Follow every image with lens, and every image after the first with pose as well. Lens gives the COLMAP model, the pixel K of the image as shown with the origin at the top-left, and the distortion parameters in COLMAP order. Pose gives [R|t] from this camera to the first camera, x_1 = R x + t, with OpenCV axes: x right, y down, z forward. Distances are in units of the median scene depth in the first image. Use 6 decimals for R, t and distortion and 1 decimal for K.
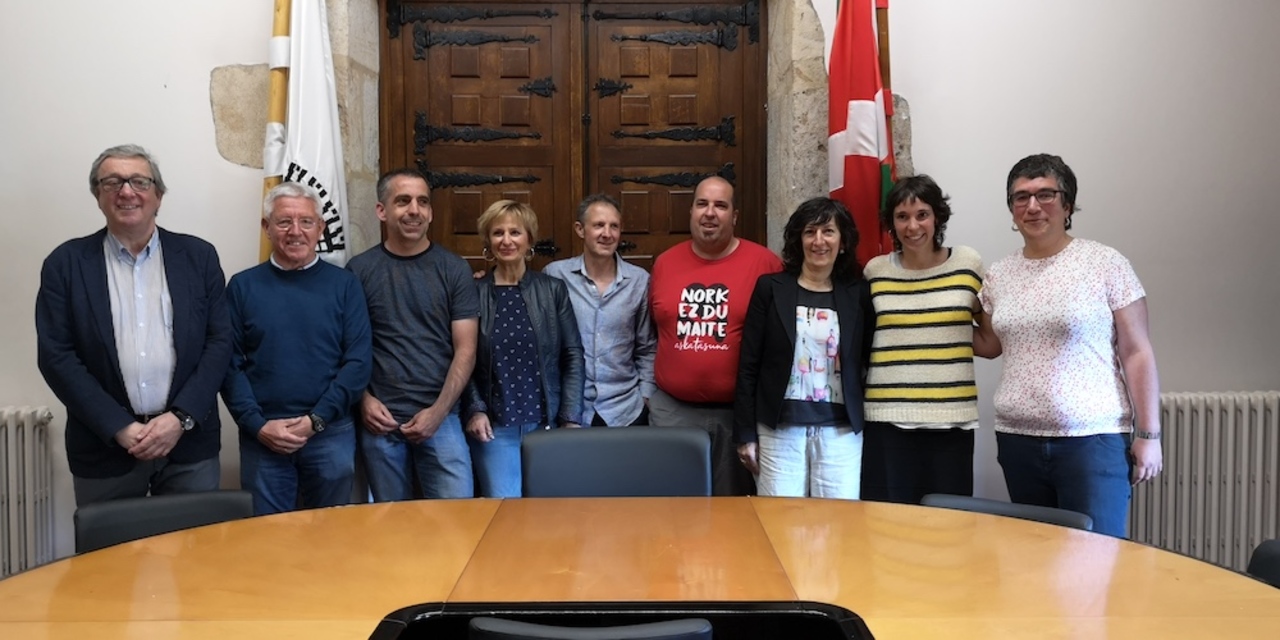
lens RADIAL K [[1031.2, 0, 579.6], [0, 1031.2, 360.7], [0, 0, 1]] dist [0.028173, -0.050388]
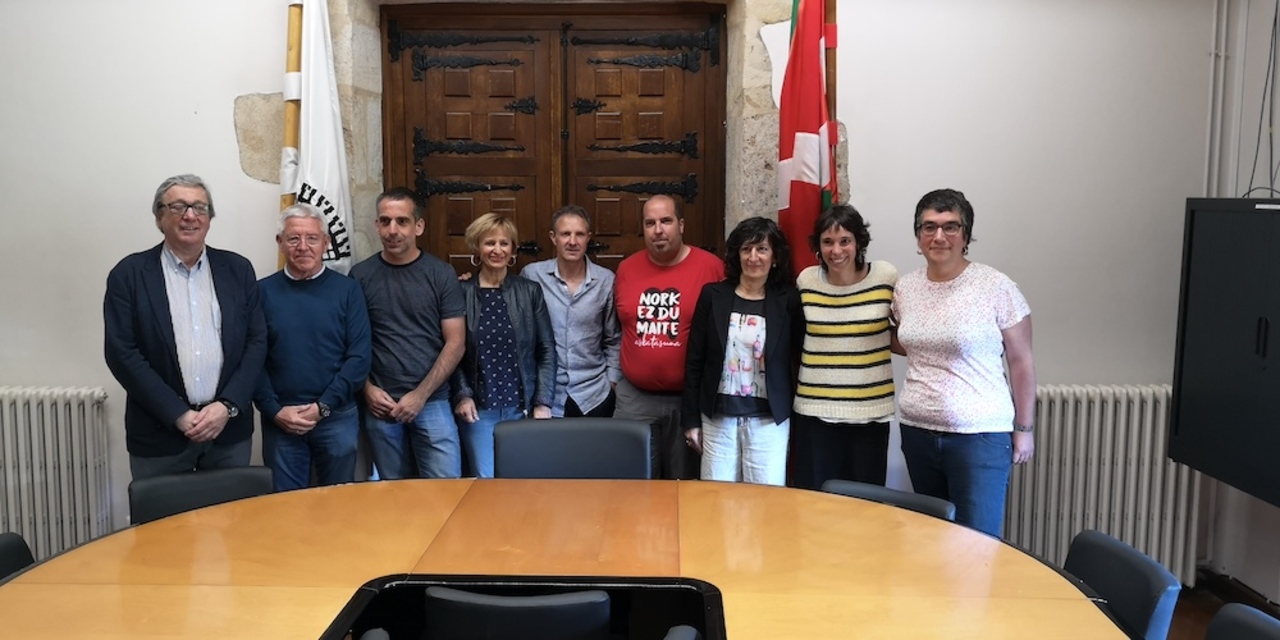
lens RADIAL K [[1031.2, 0, 569.5], [0, 1031.2, 365.3], [0, 0, 1]] dist [0.028173, -0.050388]
pose [[0.998798, 0.008831, -0.048220, 0.074281], [-0.005420, 0.997503, 0.070415, -0.068158], [0.048721, -0.070069, 0.996352, -0.148916]]
